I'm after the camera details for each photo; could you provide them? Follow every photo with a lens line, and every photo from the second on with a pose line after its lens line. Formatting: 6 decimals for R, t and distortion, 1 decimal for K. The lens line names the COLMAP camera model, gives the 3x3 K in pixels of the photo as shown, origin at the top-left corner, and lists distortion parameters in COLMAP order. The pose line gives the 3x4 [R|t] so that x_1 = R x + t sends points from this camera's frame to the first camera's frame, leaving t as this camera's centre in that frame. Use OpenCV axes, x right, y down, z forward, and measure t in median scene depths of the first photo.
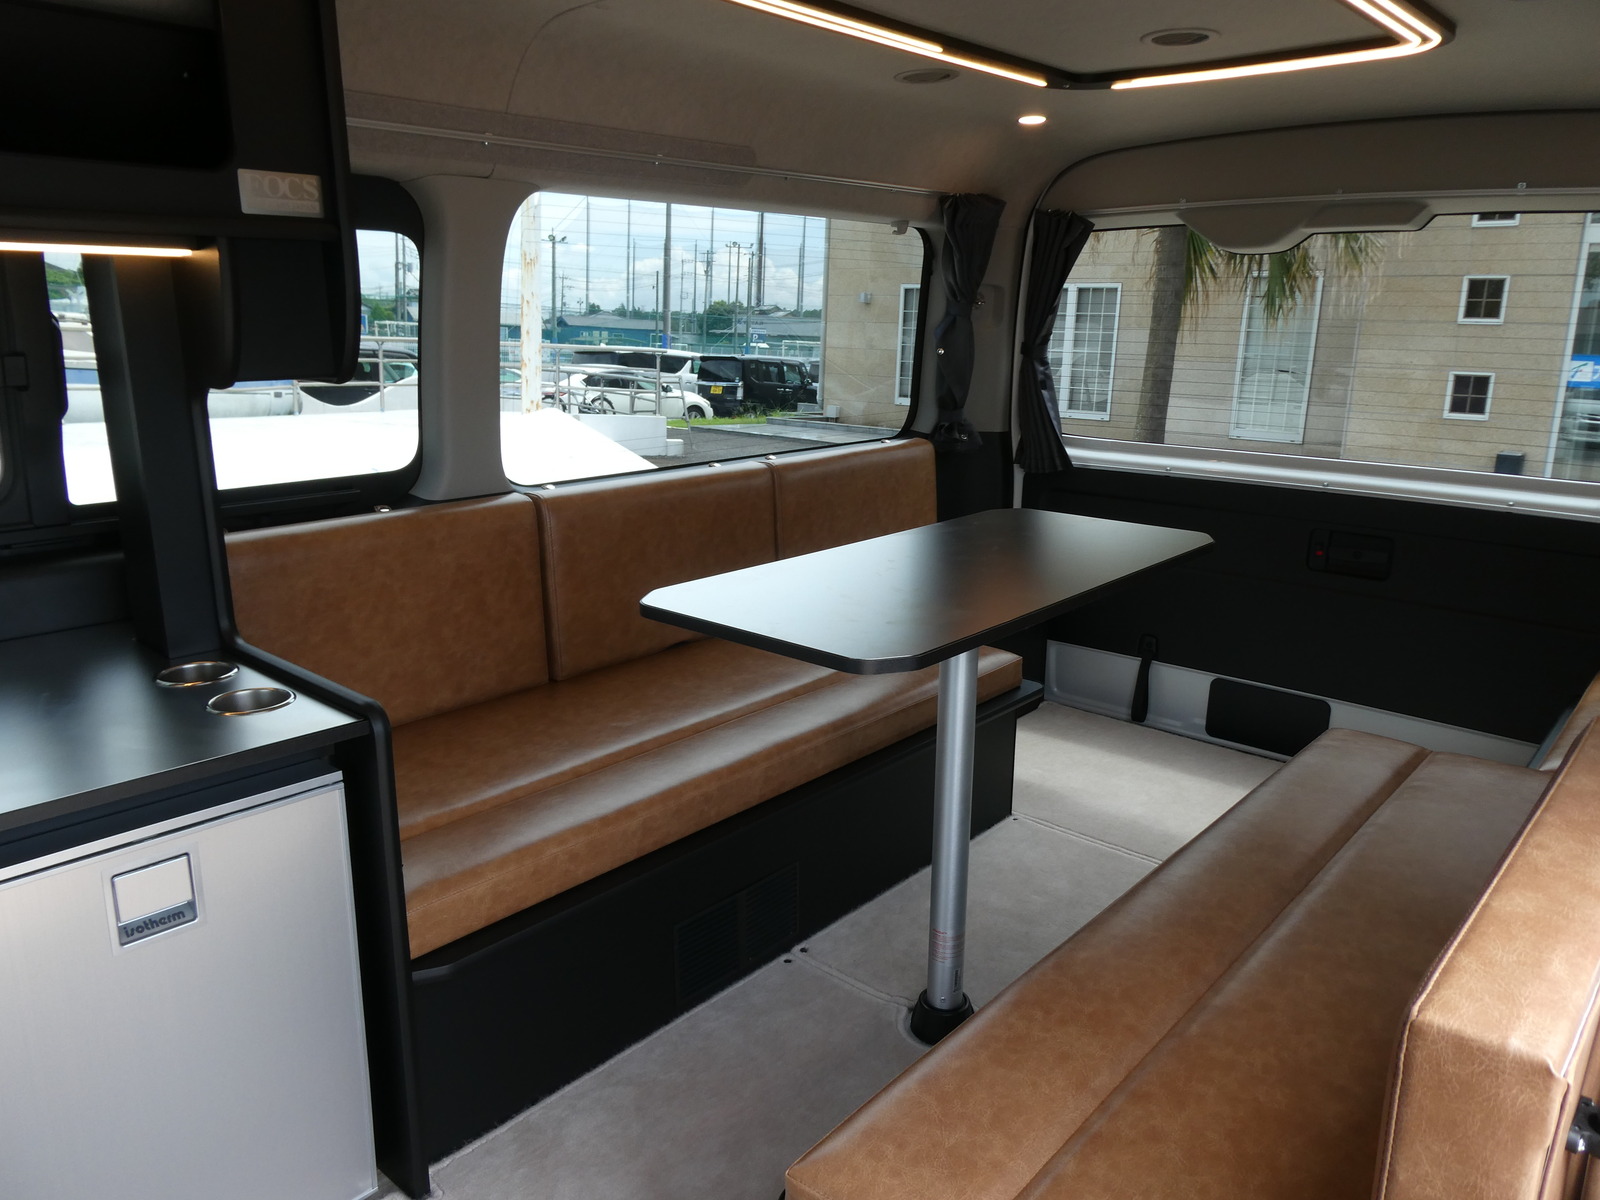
lens RADIAL K [[1166.1, 0, 800.0], [0, 1166.1, 600.0], [0, 0, 1]] dist [0.026872, -0.000739]
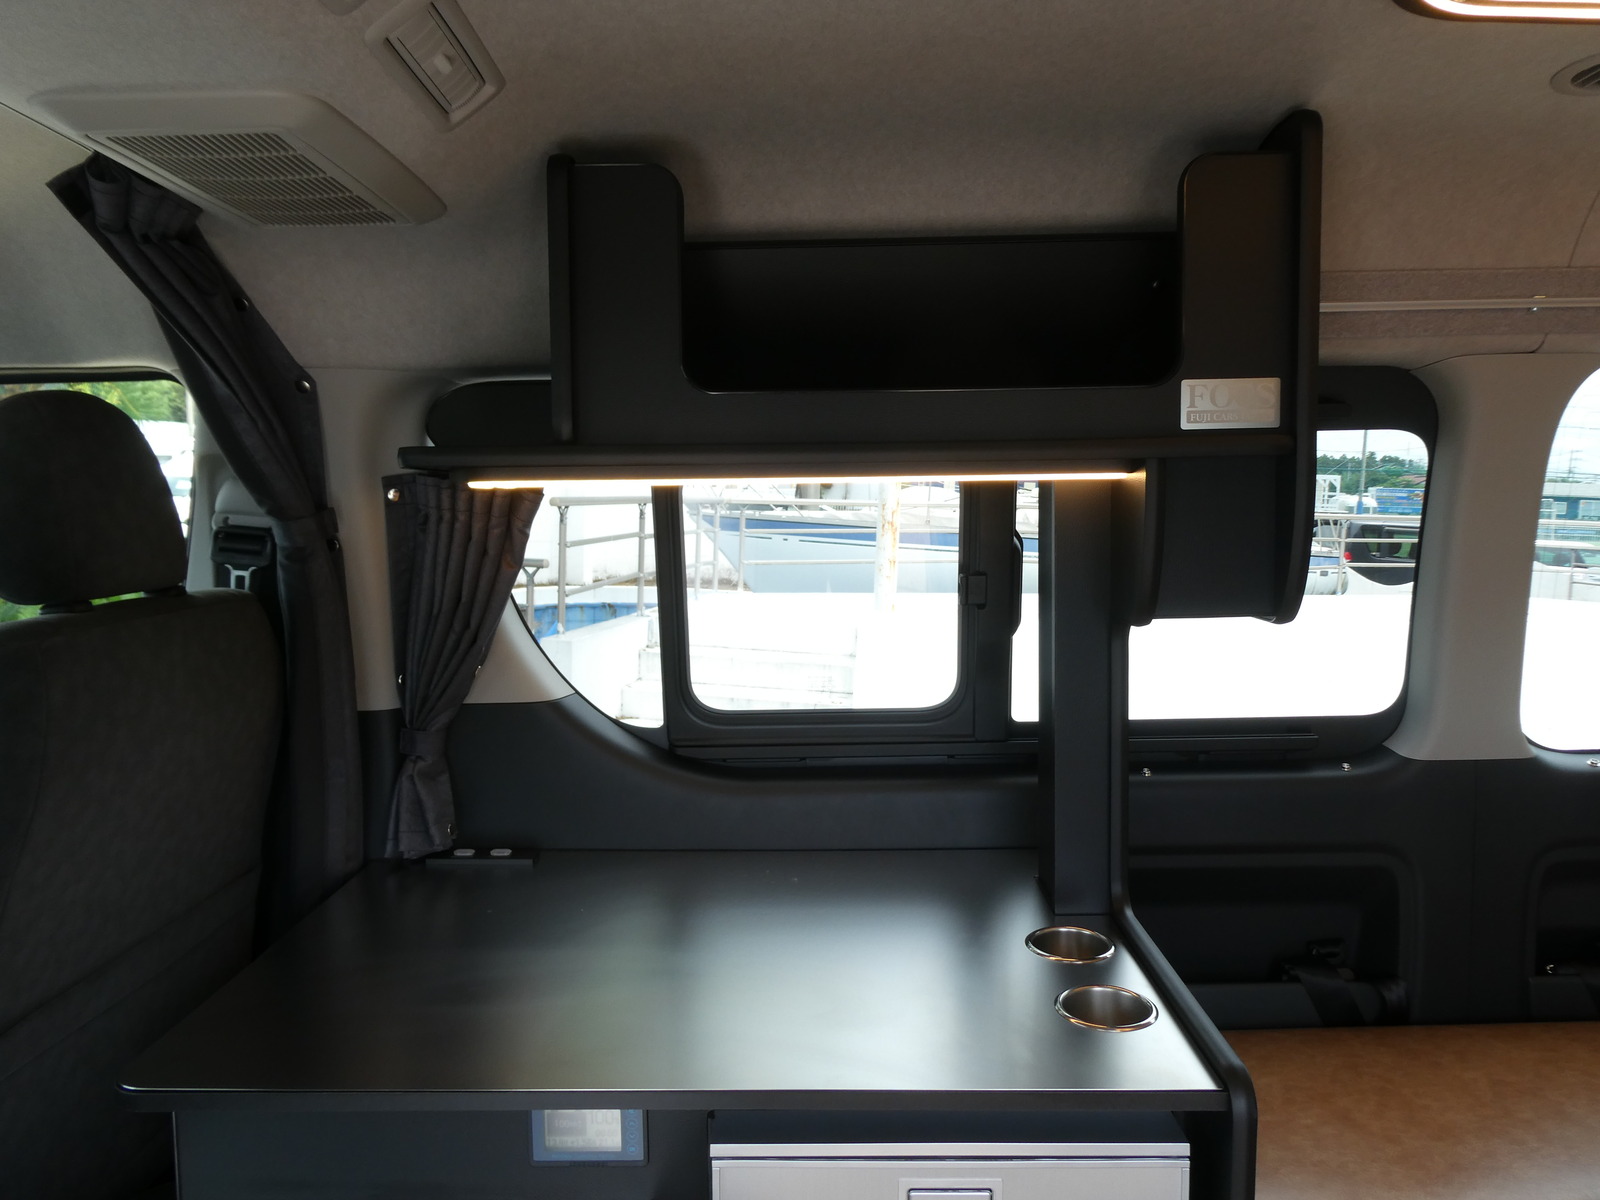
lens RADIAL K [[1142.2, 0, 800.0], [0, 1142.2, 600.0], [0, 0, 1]] dist [0.002643, -0.024672]
pose [[0.657625, 0.055595, -0.751292, -0.017336], [-0.163123, 0.984122, -0.069961, -0.068170], [0.735473, 0.168561, 0.656252, 0.180882]]
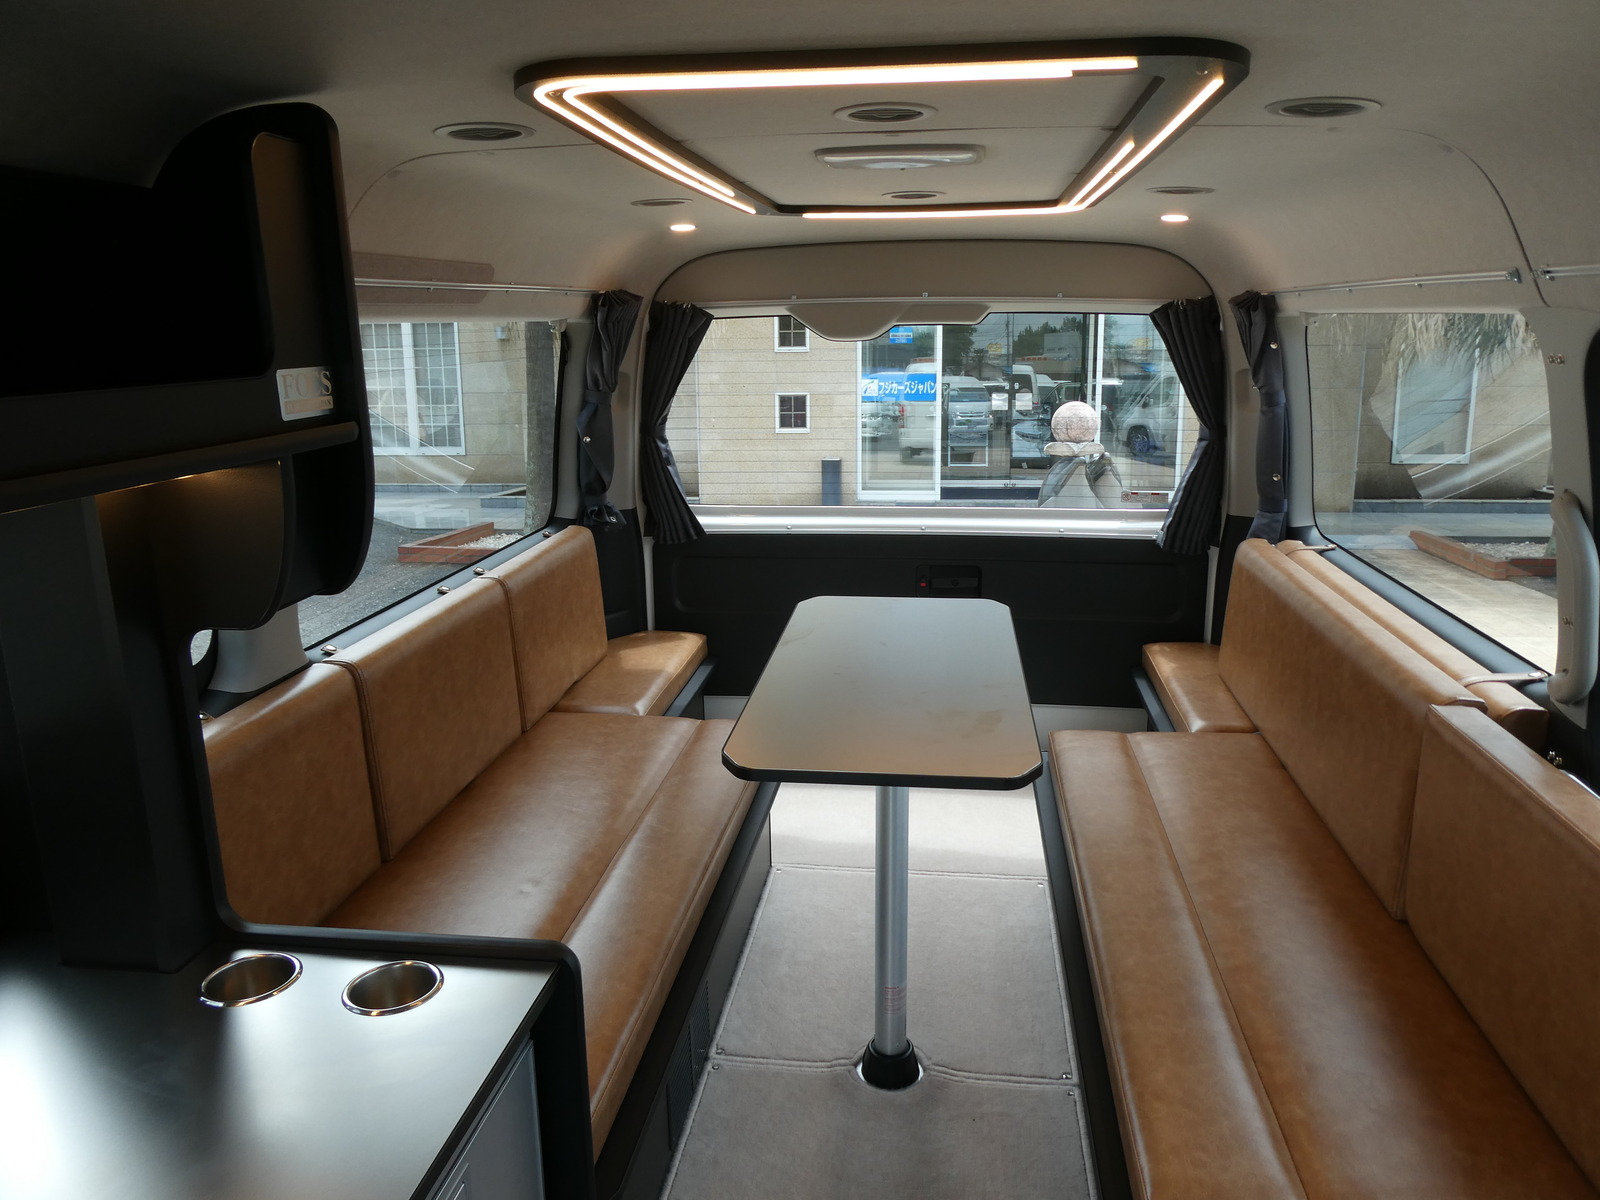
lens RADIAL K [[1151.9, 0, 807.5], [0, 1151.9, 619.3], [0, 0, 1]] dist [-0.001001, -0.181612]
pose [[0.829796, -0.163639, 0.533536, -0.402917], [0.162536, 0.985462, 0.049460, -0.110206], [-0.533874, 0.045677, 0.844330, 0.081163]]
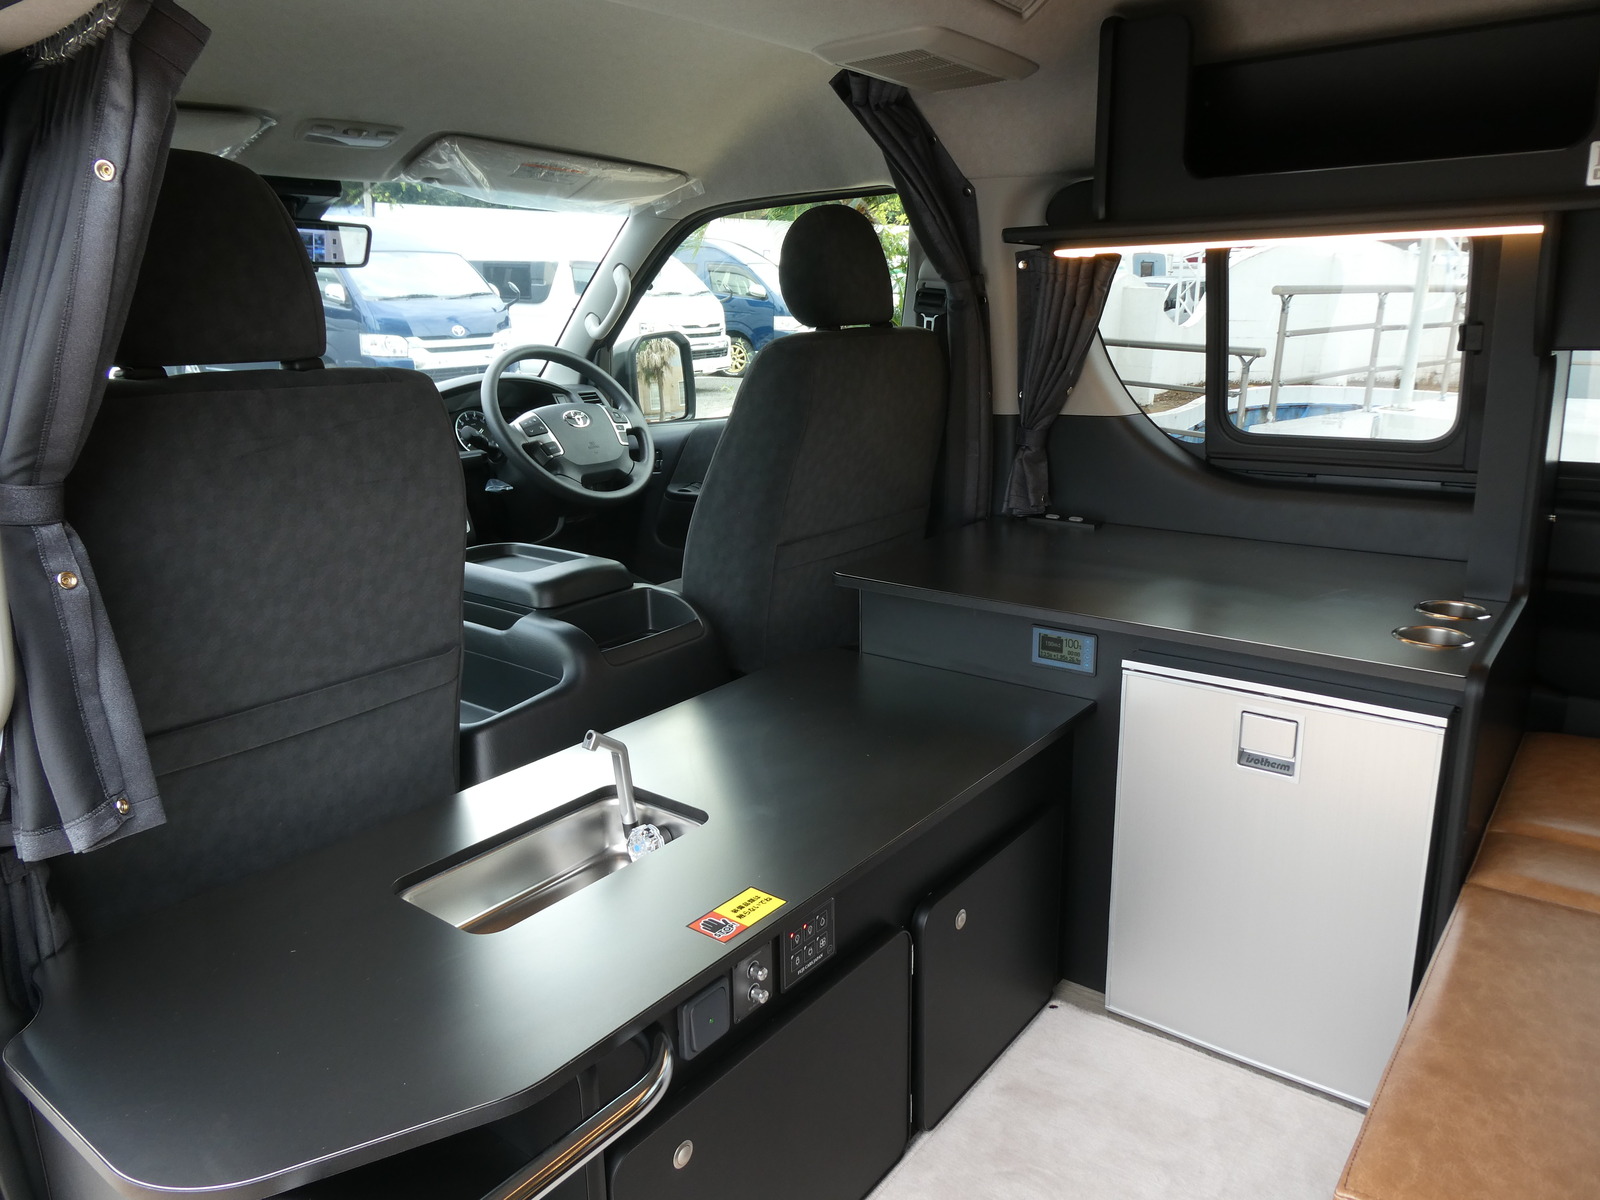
lens RADIAL K [[1116.6, 0, 800.3], [0, 1116.6, 652.9], [0, 0, 1]] dist [-0.011178, -0.011056]
pose [[0.065336, 0.286337, -0.955899, 0.338125], [-0.211950, 0.940069, 0.267109, -0.036723], [0.975094, 0.185151, 0.122109, 0.188946]]
